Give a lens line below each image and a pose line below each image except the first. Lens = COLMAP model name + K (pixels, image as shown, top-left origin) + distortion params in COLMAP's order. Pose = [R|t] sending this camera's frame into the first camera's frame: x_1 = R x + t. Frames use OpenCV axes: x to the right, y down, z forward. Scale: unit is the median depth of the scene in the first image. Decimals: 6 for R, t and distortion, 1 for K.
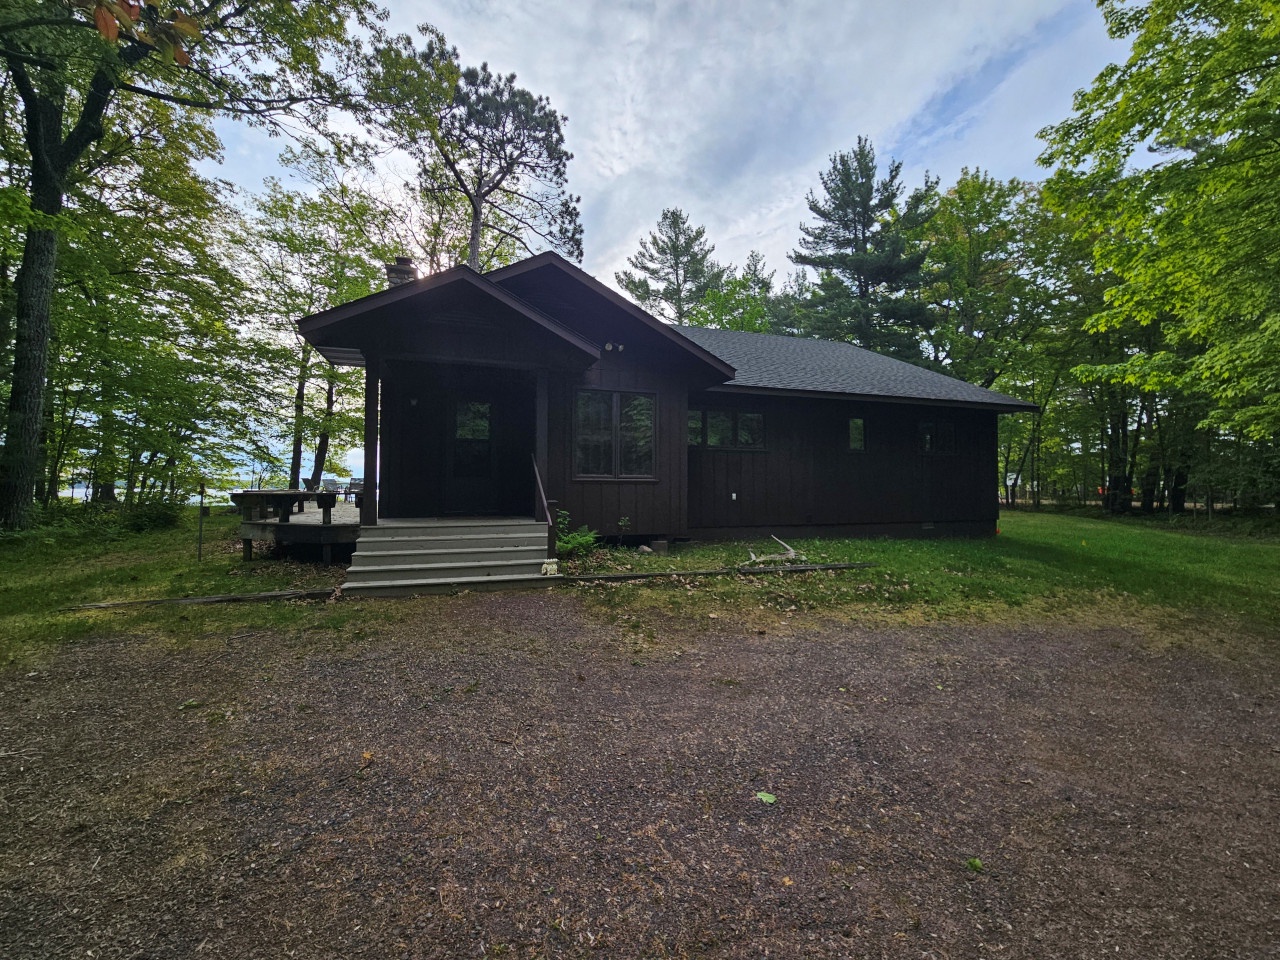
lens RADIAL K [[526.0, 0, 636.1], [0, 526.0, 480.3], [0, 0, 1]] dist [-0.008404, -0.000885]
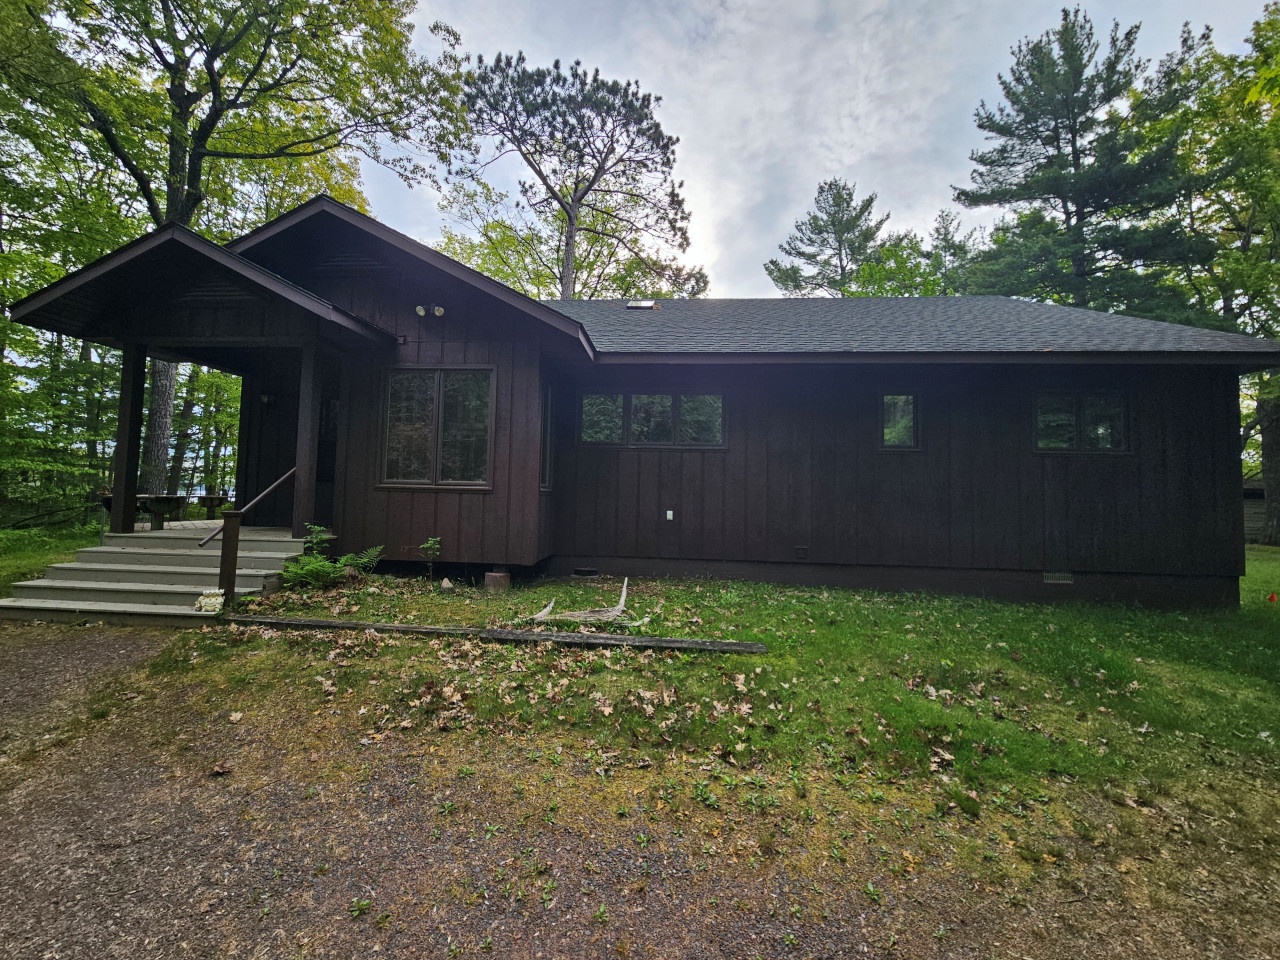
lens RADIAL K [[526.0, 0, 641.9], [0, 526.0, 481.5], [0, 0, 1]] dist [-0.008404, -0.000885]
pose [[0.916161, 0.002509, -0.400803, 0.191001], [-0.013880, 0.999579, -0.025470, 0.002053], [0.400570, 0.028898, 0.915810, 0.156398]]
